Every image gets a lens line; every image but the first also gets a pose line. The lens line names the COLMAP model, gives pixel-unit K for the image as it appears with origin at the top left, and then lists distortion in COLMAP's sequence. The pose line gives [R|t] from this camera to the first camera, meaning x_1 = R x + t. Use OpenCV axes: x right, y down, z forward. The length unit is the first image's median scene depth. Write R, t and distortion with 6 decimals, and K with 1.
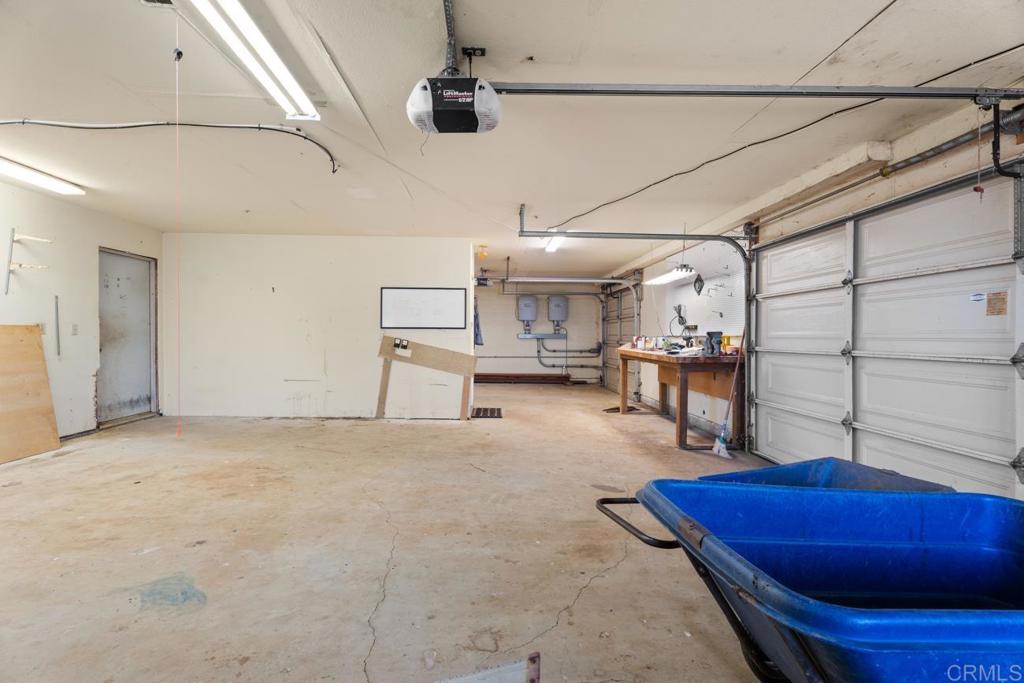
lens RADIAL K [[460.9, 0, 505.6], [0, 460.9, 336.9], [0, 0, 1]] dist [0.005535, 0.000409]
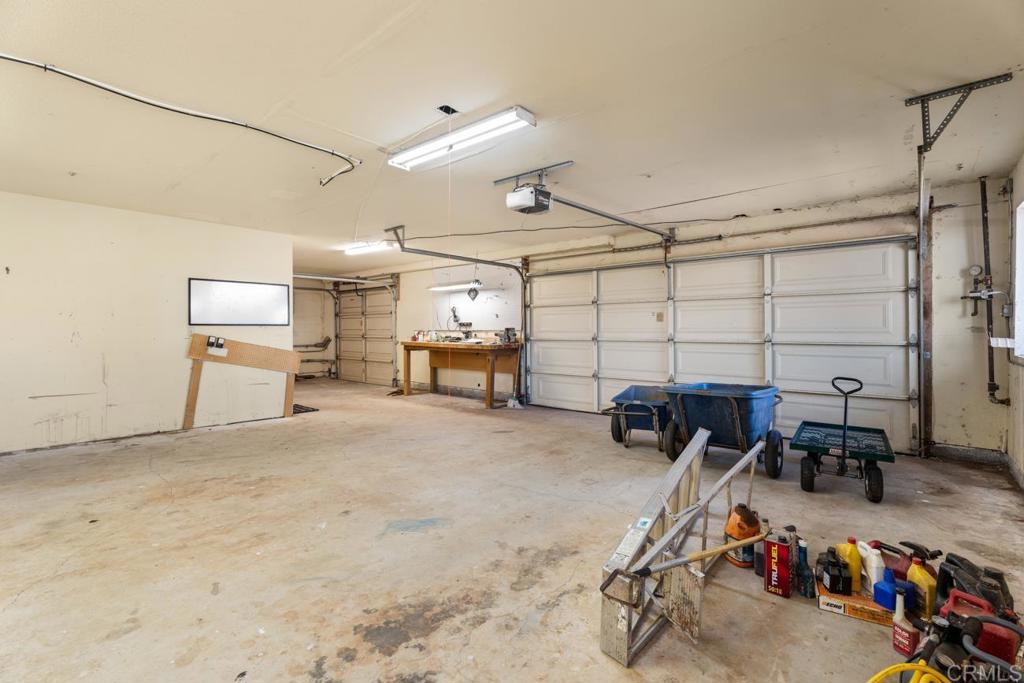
lens RADIAL K [[476.6, 0, 510.7], [0, 476.6, 324.4], [0, 0, 1]] dist [0.002272, 0.000273]
pose [[0.682739, -0.000905, 0.730662, -0.699200], [0.008759, 0.999938, -0.006946, -0.011678], [-0.730610, 0.011142, 0.682704, -0.076956]]
